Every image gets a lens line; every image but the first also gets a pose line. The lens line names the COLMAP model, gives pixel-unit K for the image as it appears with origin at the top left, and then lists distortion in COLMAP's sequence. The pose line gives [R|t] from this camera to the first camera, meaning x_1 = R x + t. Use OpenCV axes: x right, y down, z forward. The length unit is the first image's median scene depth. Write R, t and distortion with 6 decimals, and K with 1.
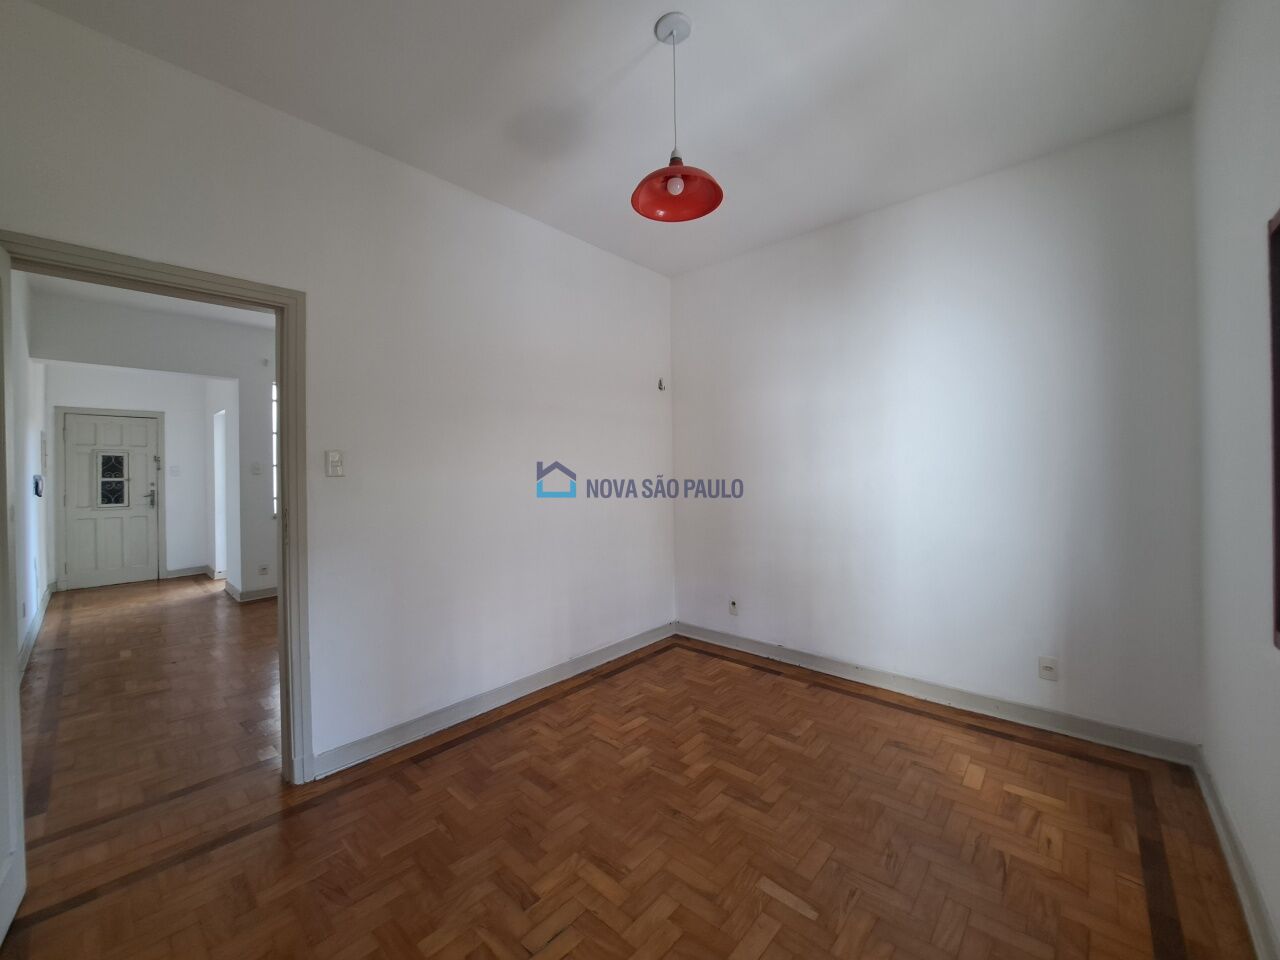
lens RADIAL K [[507.7, 0, 638.7], [0, 507.7, 472.0], [0, 0, 1]] dist [-0.015939, -0.001371]
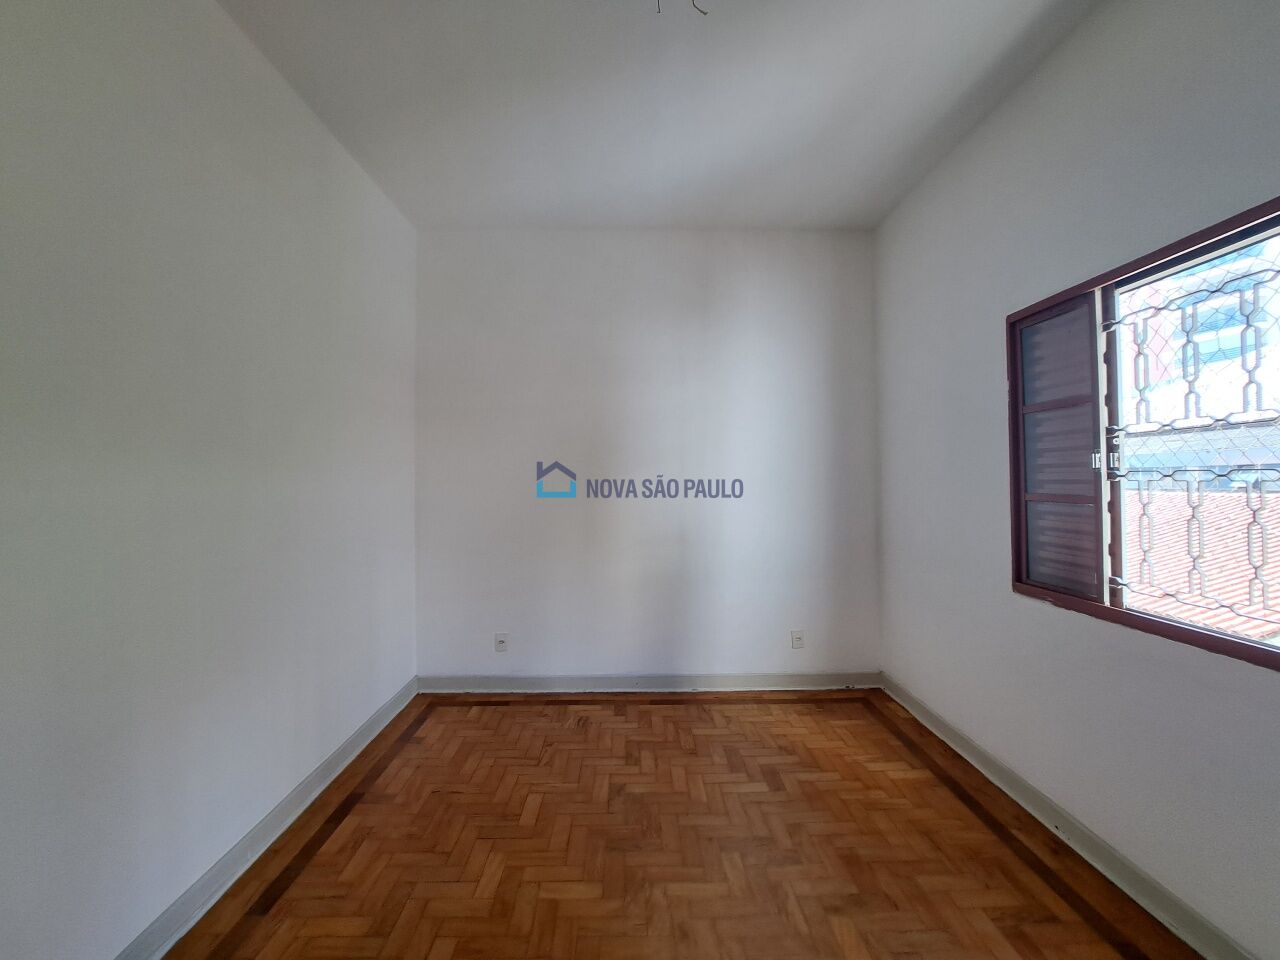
lens RADIAL K [[507.7, 0, 640.4], [0, 507.7, 472.5], [0, 0, 1]] dist [-0.015939, -0.001371]
pose [[0.734305, 0.015397, 0.678646, -0.321017], [0.001483, 0.999704, -0.024286, 0.008265], [-0.678819, 0.018840, 0.734064, 0.324931]]
